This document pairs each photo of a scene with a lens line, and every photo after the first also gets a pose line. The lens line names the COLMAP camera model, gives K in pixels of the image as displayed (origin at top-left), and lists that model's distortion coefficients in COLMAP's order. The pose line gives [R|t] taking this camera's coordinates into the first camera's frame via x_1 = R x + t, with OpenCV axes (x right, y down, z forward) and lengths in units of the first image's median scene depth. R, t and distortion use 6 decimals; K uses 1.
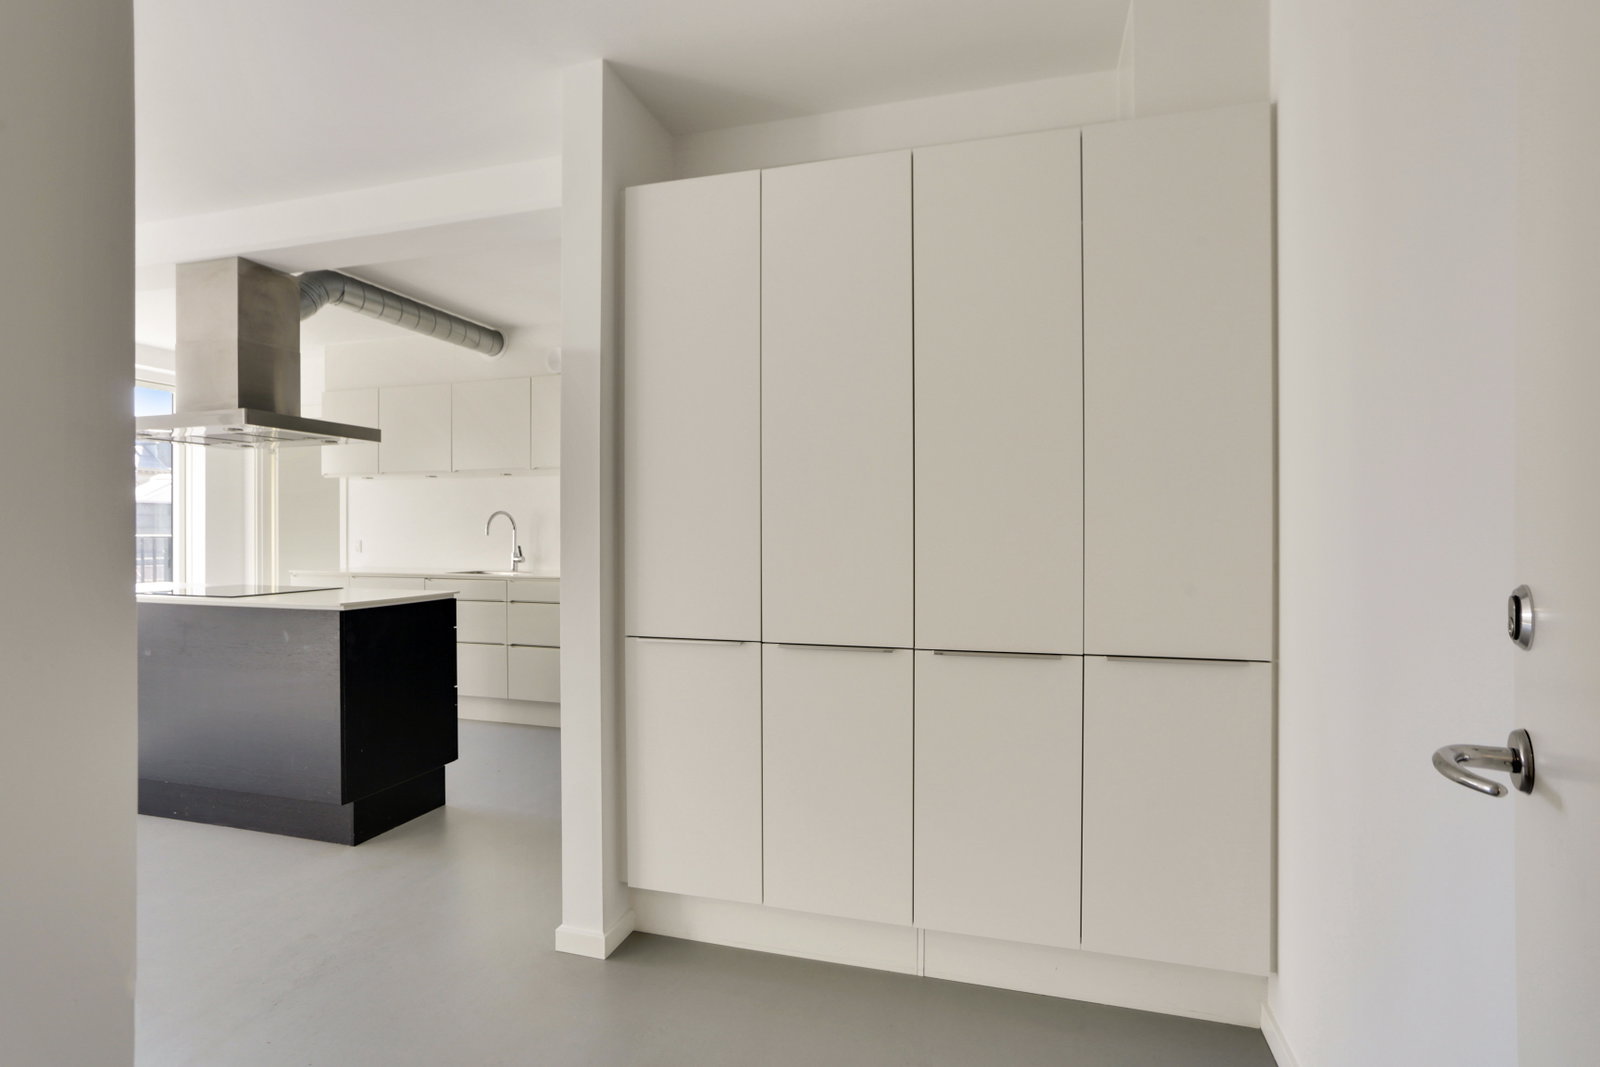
lens RADIAL K [[780.2, 0, 800.0], [0, 780.2, 533.5], [0, 0, 1]] dist [0.001150, 0.000264]
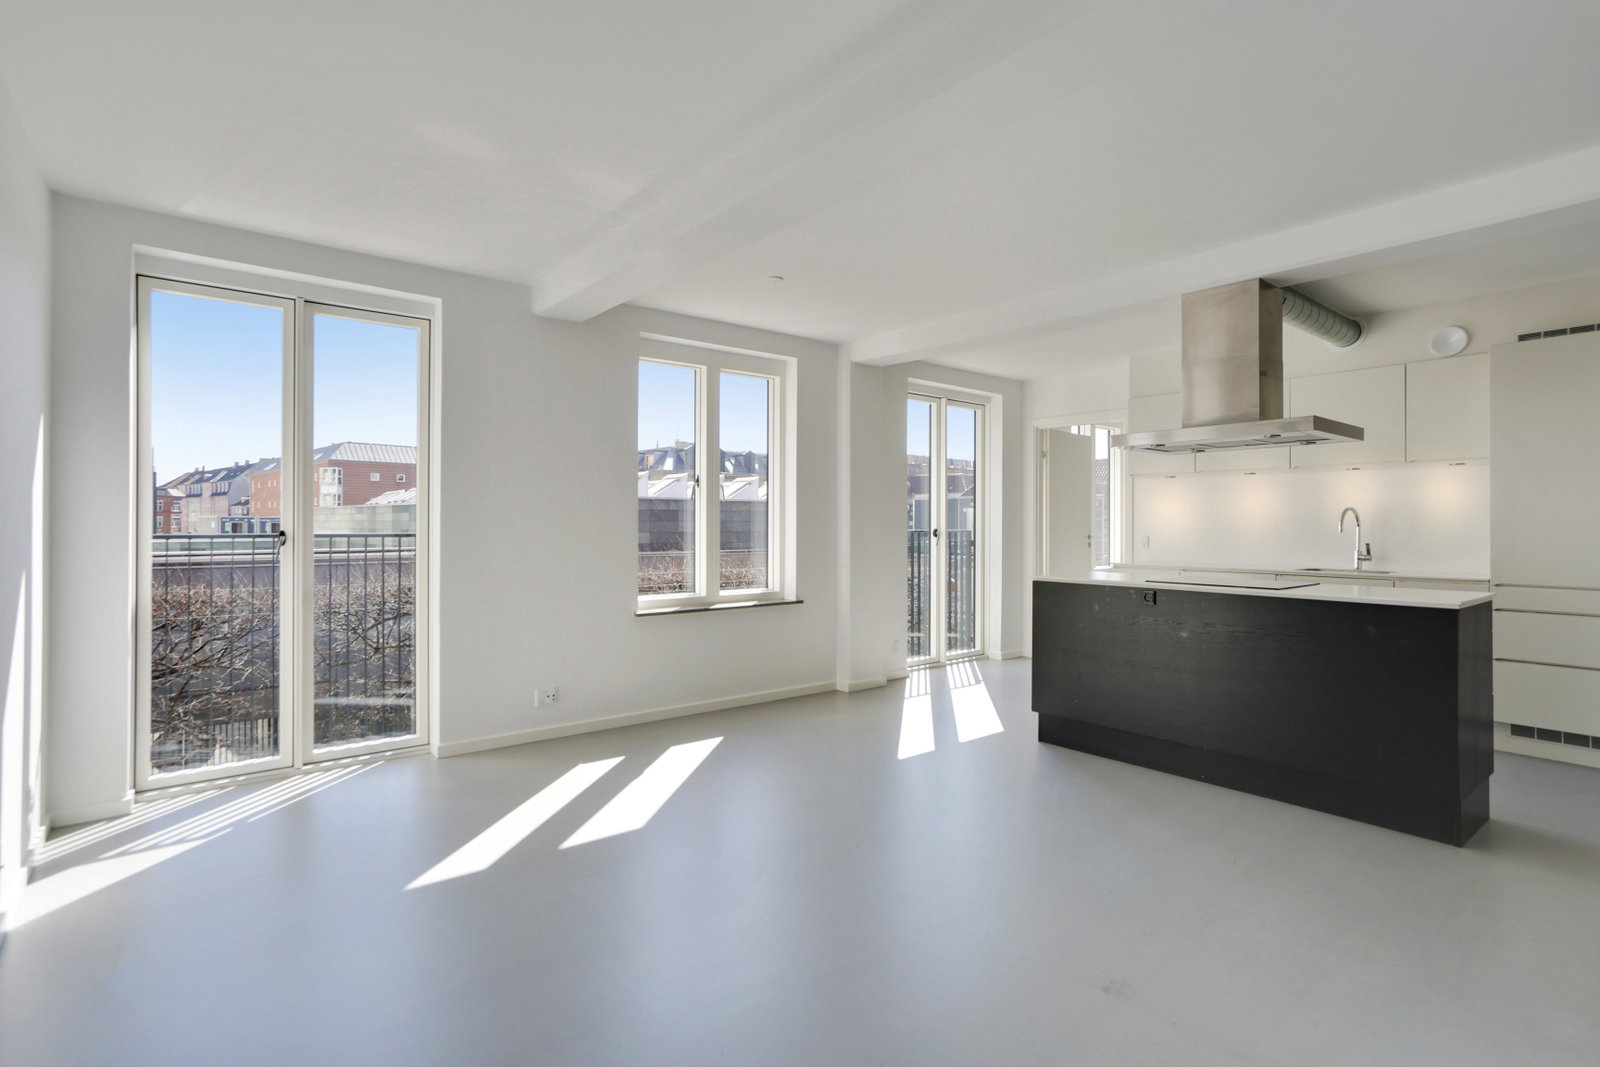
lens RADIAL K [[780.2, 0, 800.0], [0, 780.2, 533.5], [0, 0, 1]] dist [0.001150, 0.000264]
pose [[0.826062, 0.011331, -0.563466, -0.407663], [-0.006249, 0.999921, 0.010946, -0.003166], [0.563545, -0.005520, 0.826067, -0.169397]]
